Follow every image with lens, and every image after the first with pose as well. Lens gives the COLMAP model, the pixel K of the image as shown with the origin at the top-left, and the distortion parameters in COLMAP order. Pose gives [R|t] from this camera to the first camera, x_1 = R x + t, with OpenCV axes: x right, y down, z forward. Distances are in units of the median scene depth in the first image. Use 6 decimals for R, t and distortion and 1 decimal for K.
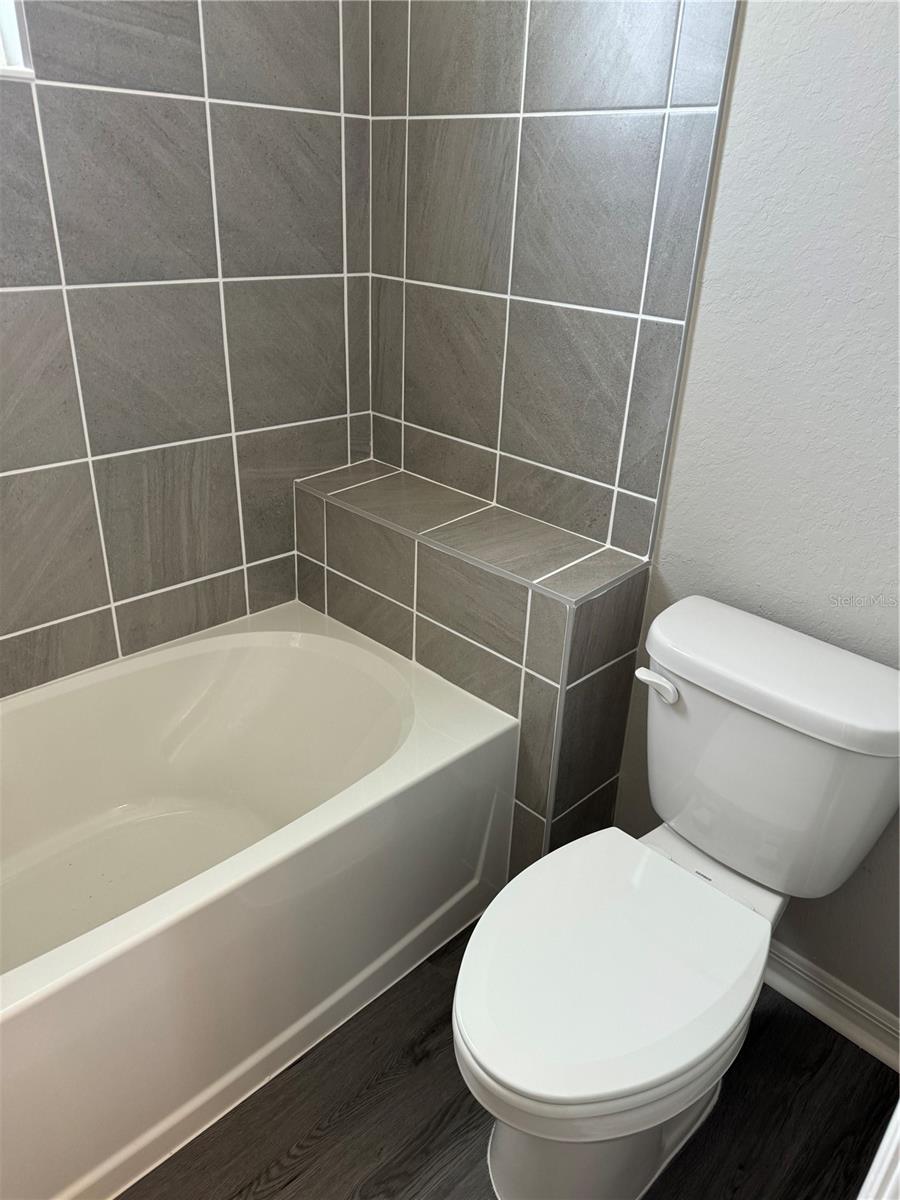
lens RADIAL K [[843.2, 0, 445.3], [0, 843.2, 602.6], [0, 0, 1]] dist [0.095278, -0.151463]
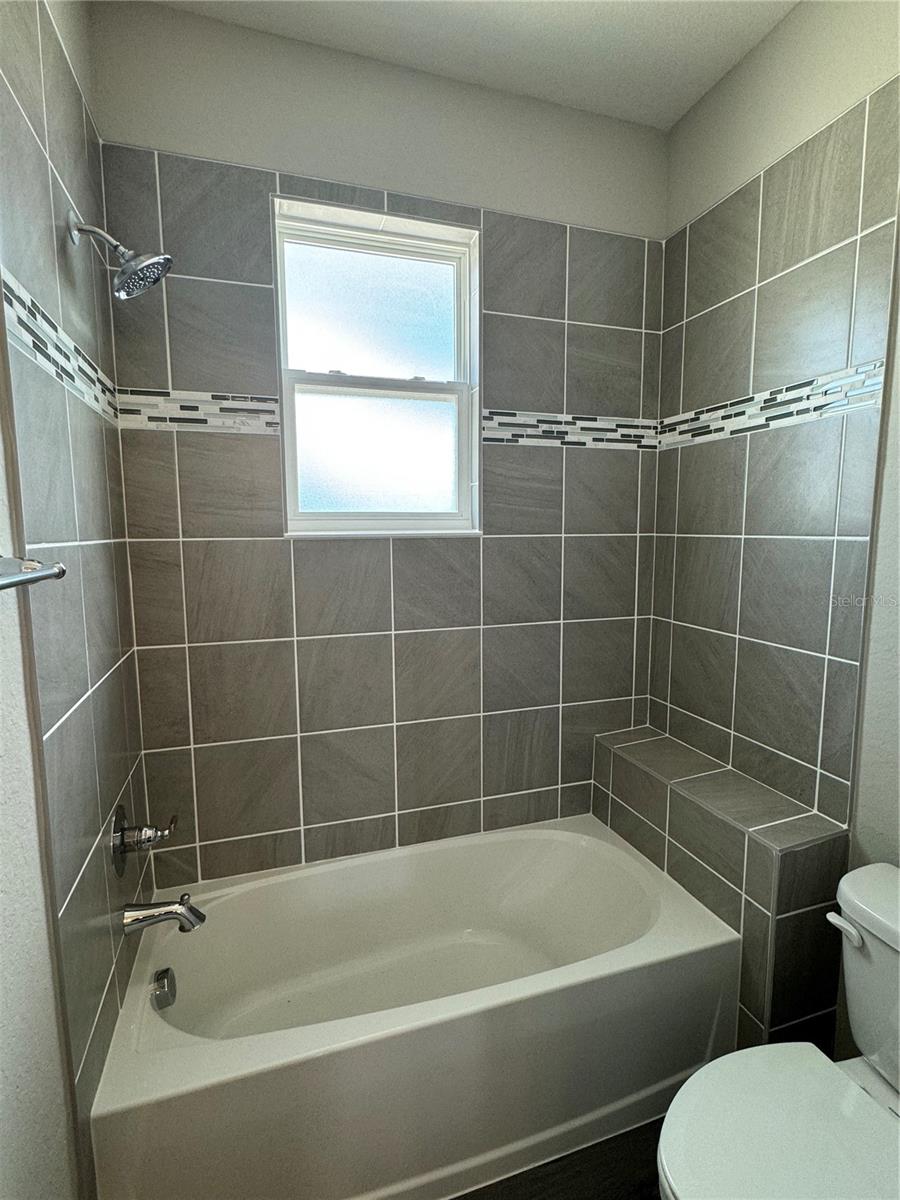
lens RADIAL K [[584.3, 0, 455.9], [0, 584.3, 583.6], [0, 0, 1]] dist [0.001228, -0.000394]
pose [[0.900469, 0.001501, -0.434917, 0.079161], [-0.157694, 0.933073, -0.323276, -0.013218], [0.405324, 0.359683, 0.840441, -0.178961]]
